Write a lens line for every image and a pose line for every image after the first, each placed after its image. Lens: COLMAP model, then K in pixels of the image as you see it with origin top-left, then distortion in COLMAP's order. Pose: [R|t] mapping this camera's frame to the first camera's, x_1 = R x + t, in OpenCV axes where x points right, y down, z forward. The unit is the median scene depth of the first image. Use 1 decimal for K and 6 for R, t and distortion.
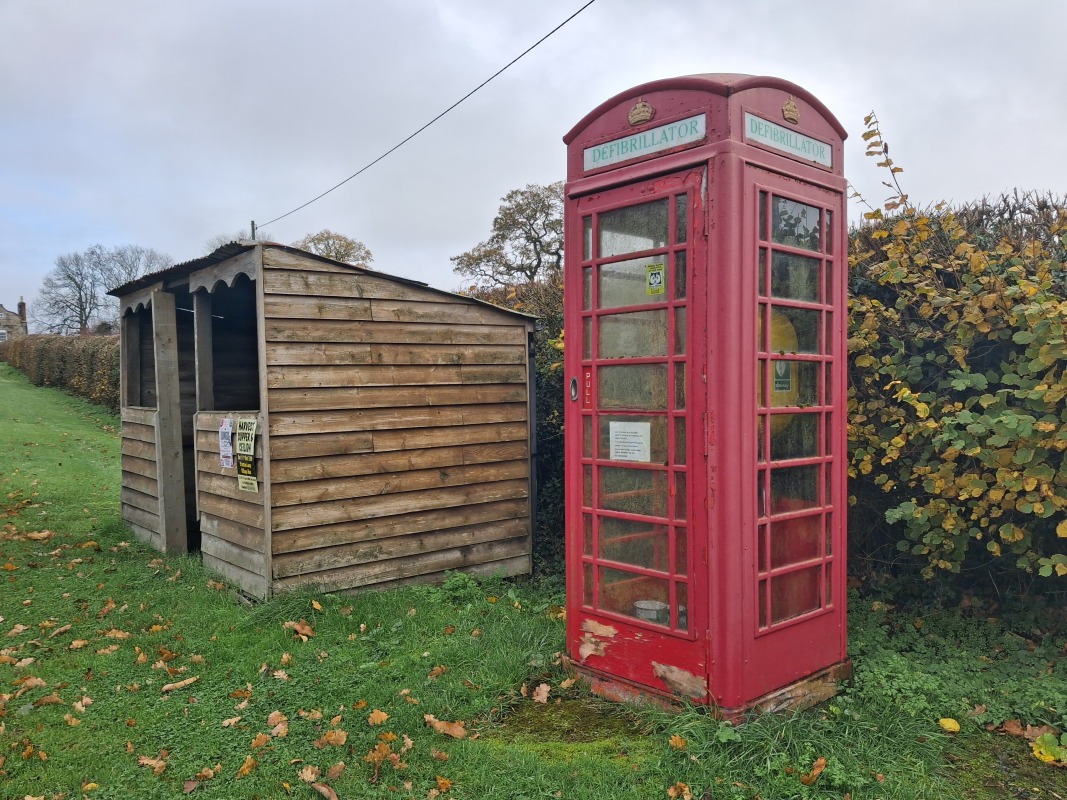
lens RADIAL K [[832.4, 0, 538.9], [0, 832.4, 405.8], [0, 0, 1]] dist [0.021461, -0.046519]
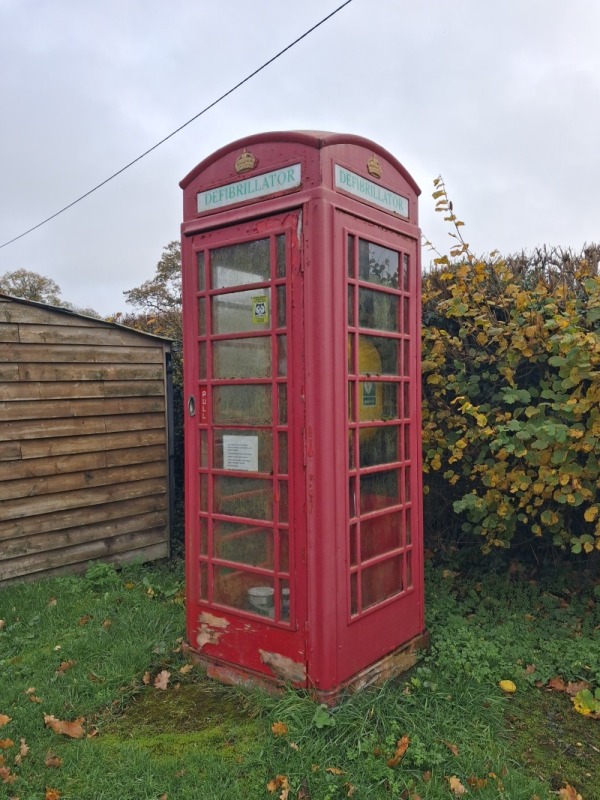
lens RADIAL K [[626.7, 0, 300.0], [0, 626.7, 400.0], [0, 0, 1]] dist [0.069887, -0.122343]
pose [[0.986498, -0.006300, 0.163654, 0.048552], [0.007978, 0.999922, -0.009598, -0.018721], [-0.163581, 0.010774, 0.986471, 0.137384]]
